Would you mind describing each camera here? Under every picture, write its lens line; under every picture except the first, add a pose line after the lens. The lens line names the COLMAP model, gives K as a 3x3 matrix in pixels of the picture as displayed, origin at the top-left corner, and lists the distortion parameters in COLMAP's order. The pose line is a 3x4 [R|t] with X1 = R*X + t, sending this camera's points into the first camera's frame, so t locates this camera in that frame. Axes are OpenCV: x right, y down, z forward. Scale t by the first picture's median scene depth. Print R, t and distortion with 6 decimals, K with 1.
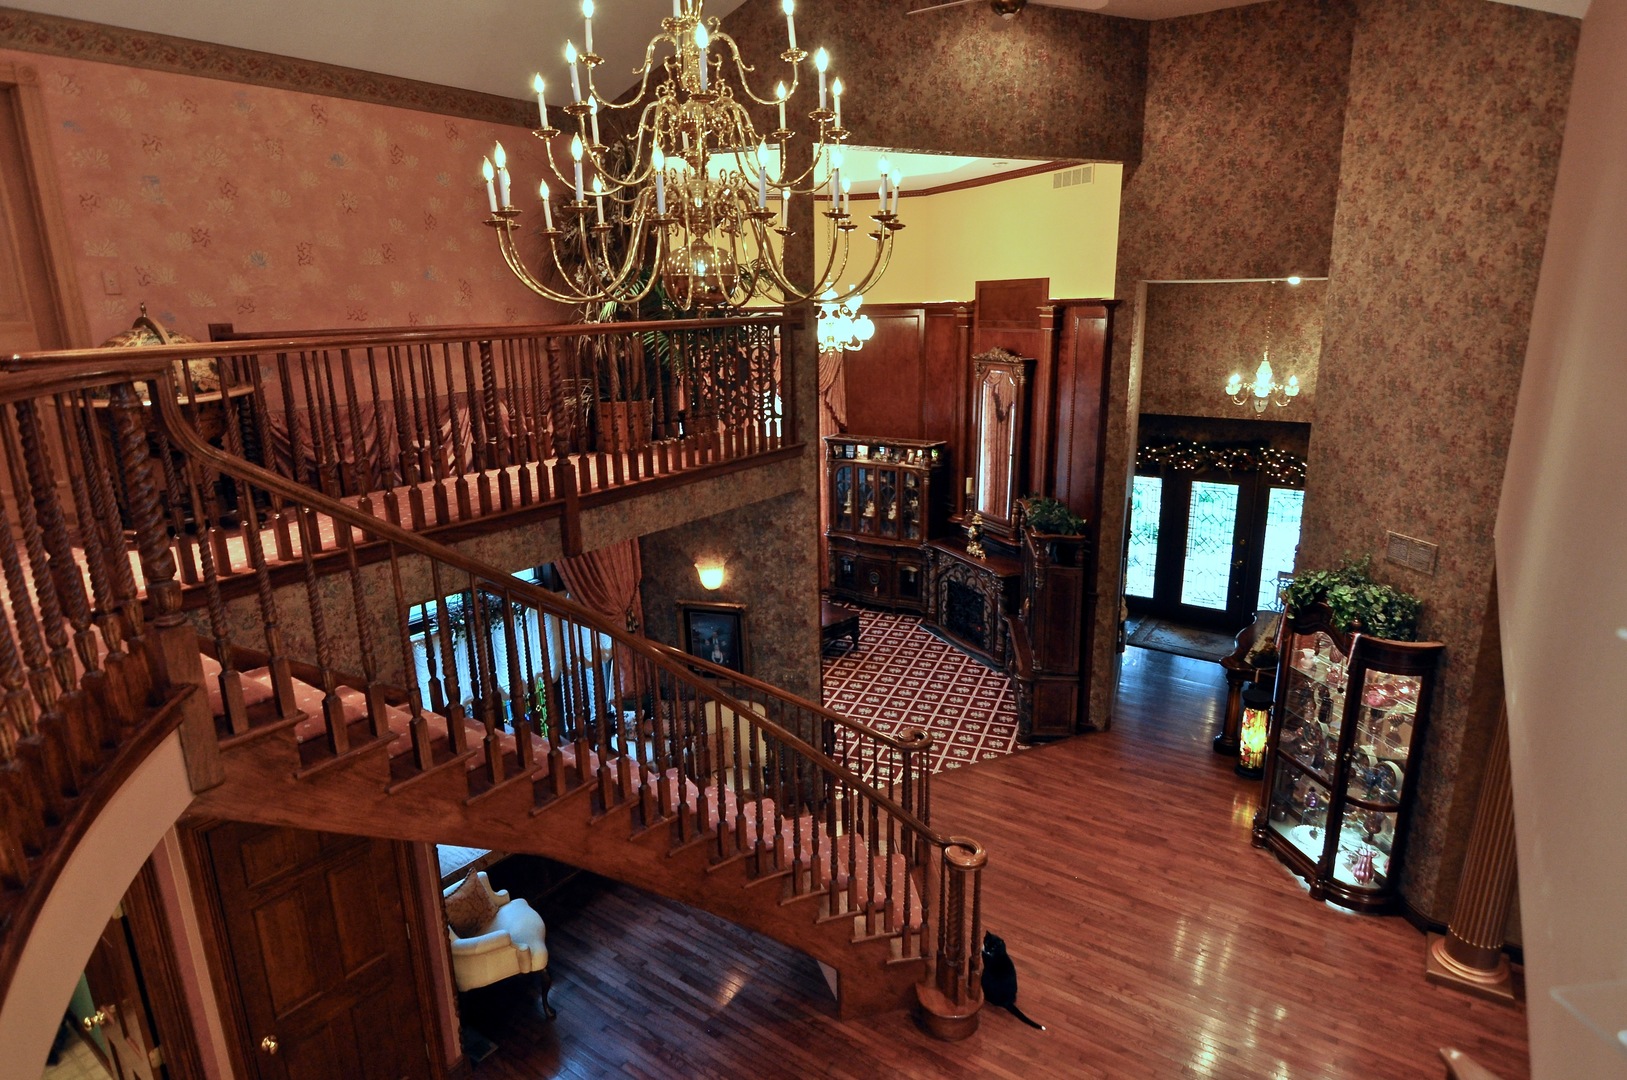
lens RADIAL K [[905.4, 0, 813.5], [0, 905.4, 540.0], [0, 0, 1]] dist [-0.022561, 0.000024]
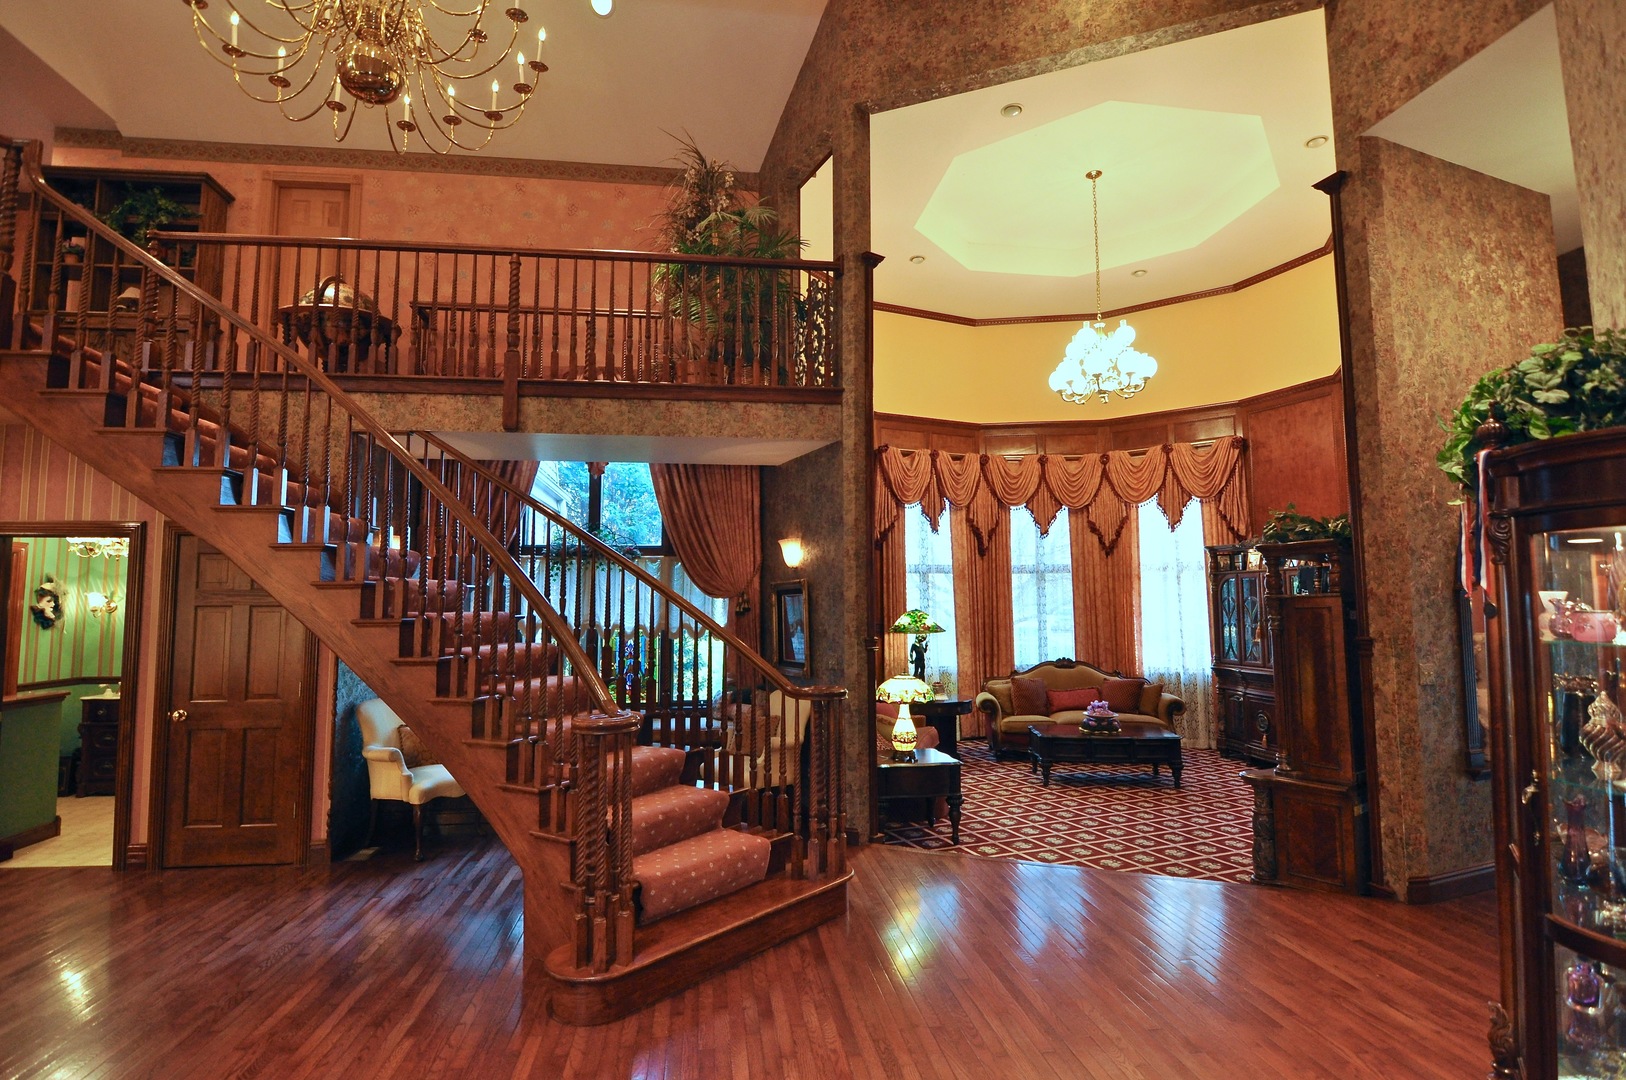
lens RADIAL K [[805.9, 0, 809.1], [0, 805.9, 540.8], [0, 0, 1]] dist [-0.001137, -0.012489]
pose [[0.681010, -0.047467, -0.730734, 0.509564], [-0.195982, 0.949680, -0.244335, 0.225470], [0.705561, 0.309605, 0.637439, 0.437551]]
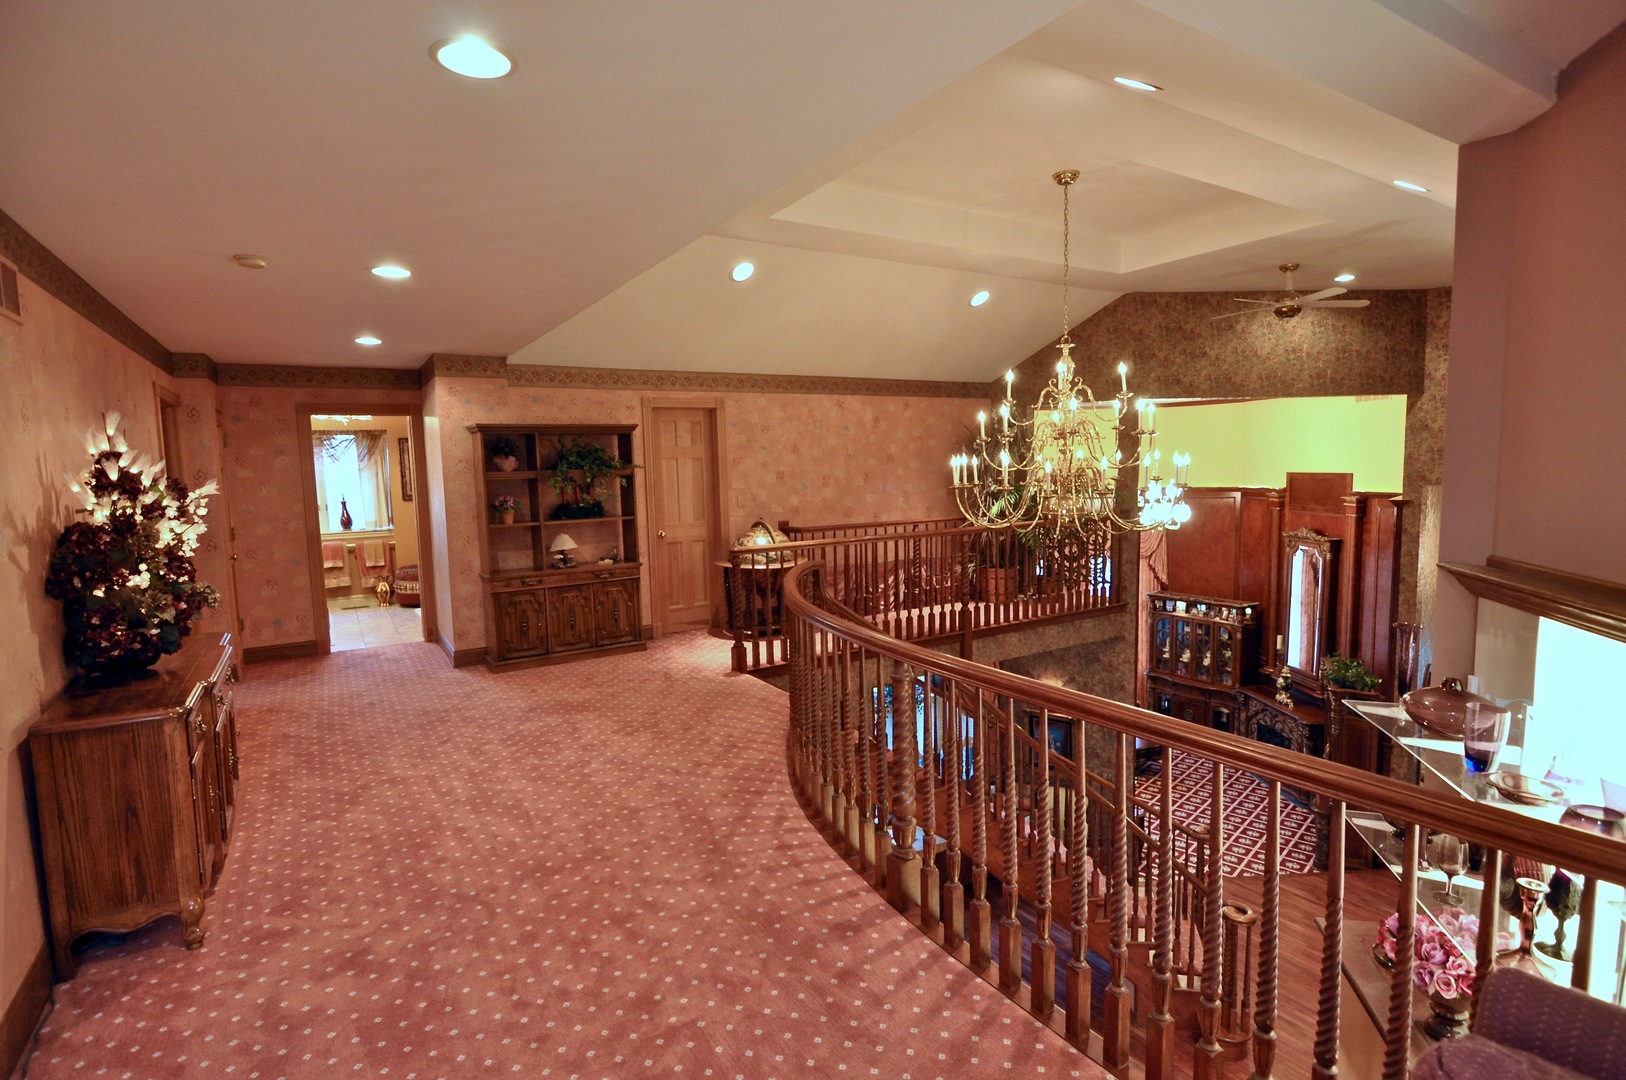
lens RADIAL K [[805.9, 0, 809.1], [0, 805.9, 540.8], [0, 0, 1]] dist [-0.001137, -0.012489]
pose [[0.922490, 0.032921, -0.384615, 0.011580], [-0.091599, 0.986568, -0.135252, 0.010134], [0.374996, 0.159999, 0.913115, -0.299415]]
